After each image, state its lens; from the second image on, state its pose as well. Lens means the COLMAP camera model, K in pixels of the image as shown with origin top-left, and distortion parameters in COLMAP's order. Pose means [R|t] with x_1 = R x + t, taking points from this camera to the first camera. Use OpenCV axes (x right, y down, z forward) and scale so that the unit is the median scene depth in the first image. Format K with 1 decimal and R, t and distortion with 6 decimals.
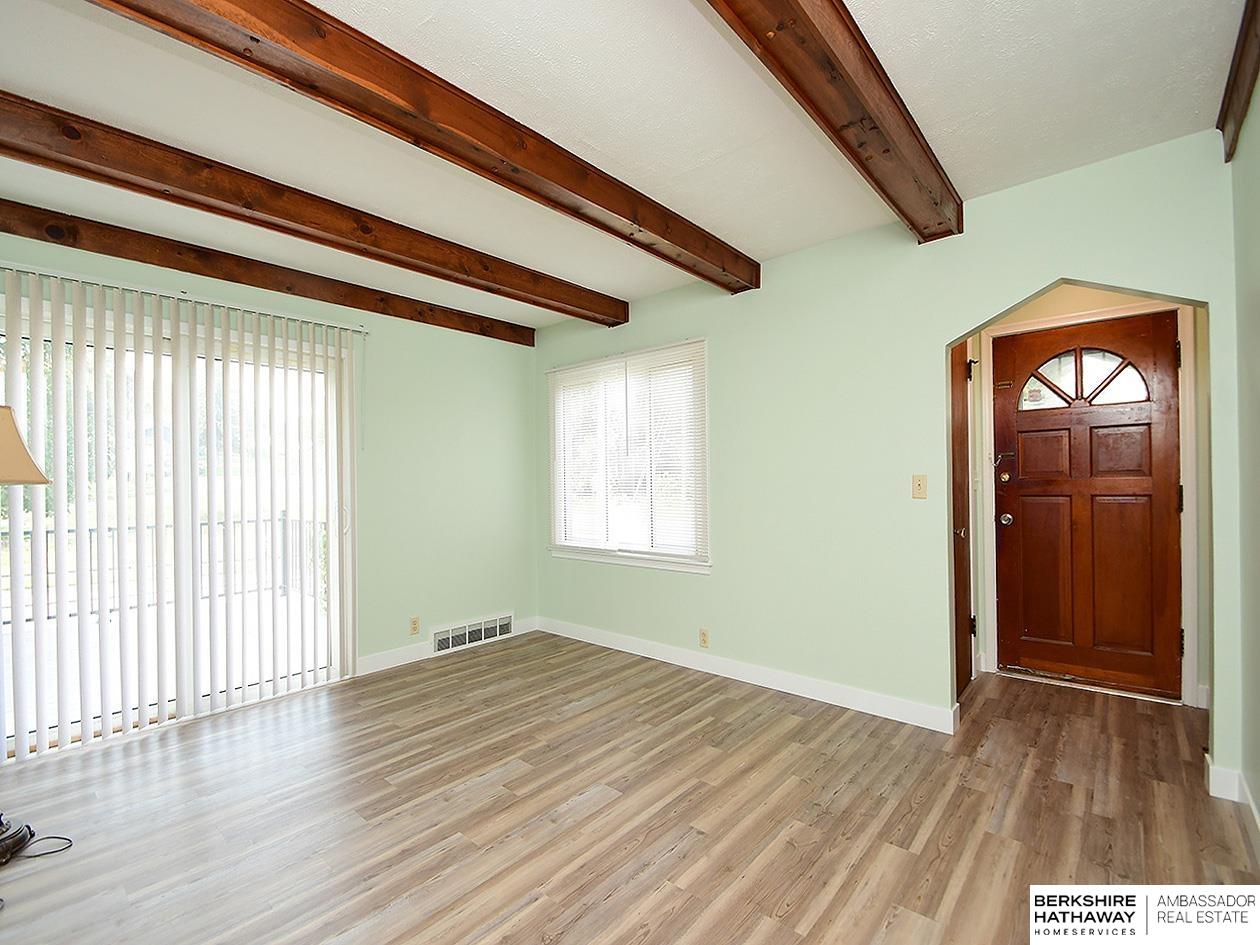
lens RADIAL K [[562.5, 0, 611.3], [0, 562.5, 474.4], [0, 0, 1]] dist [0.014157, -0.017803]
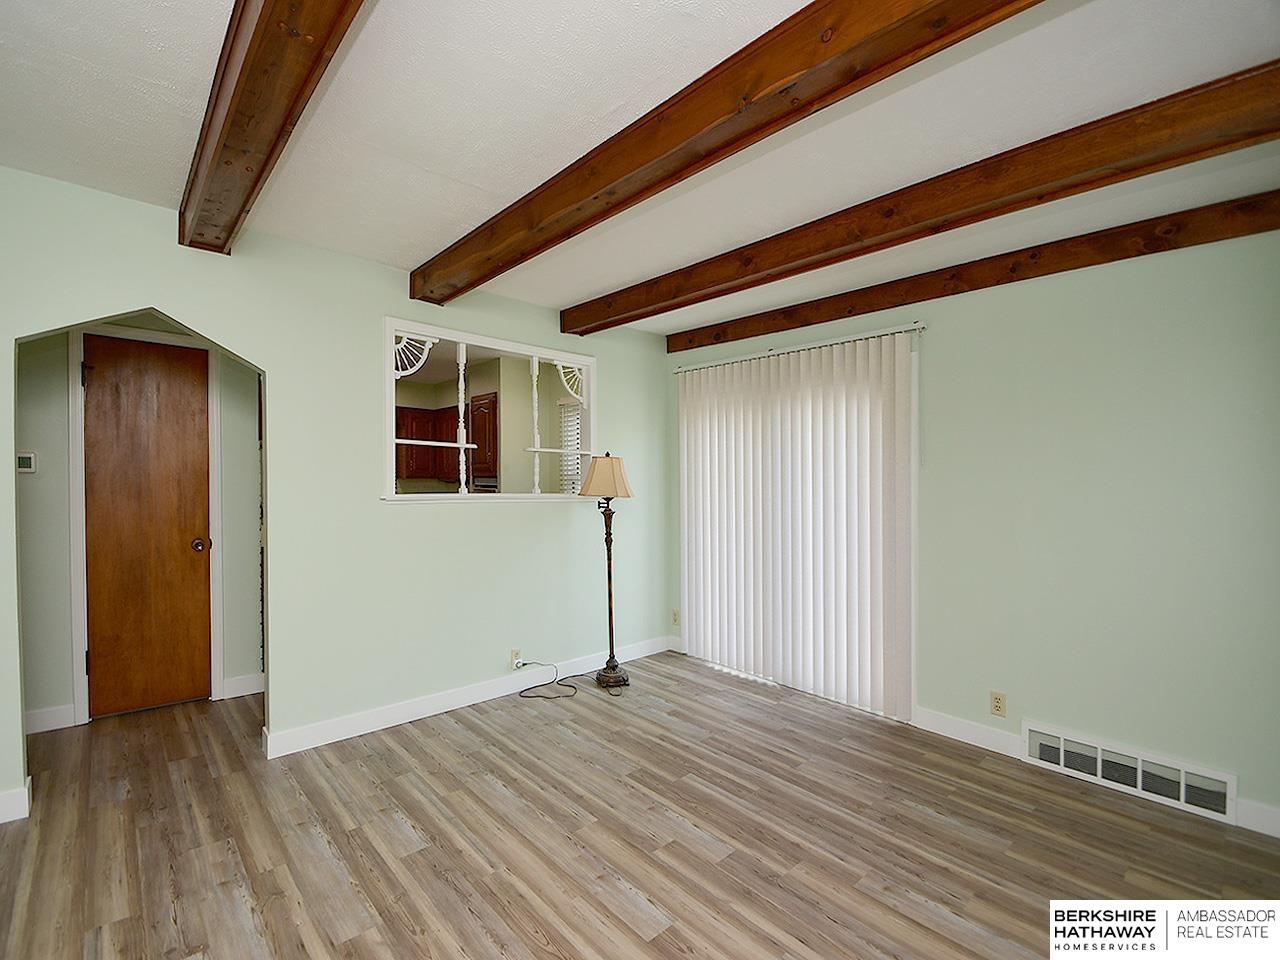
lens RADIAL K [[571.5, 0, 621.0], [0, 571.5, 482.0], [0, 0, 1]] dist [0.014157, -0.017803]
pose [[-0.100591, 0.014388, -0.994824, 0.576514], [-0.000463, 0.999895, 0.014509, -0.038271], [0.994928, 0.001920, -0.100573, 0.783188]]
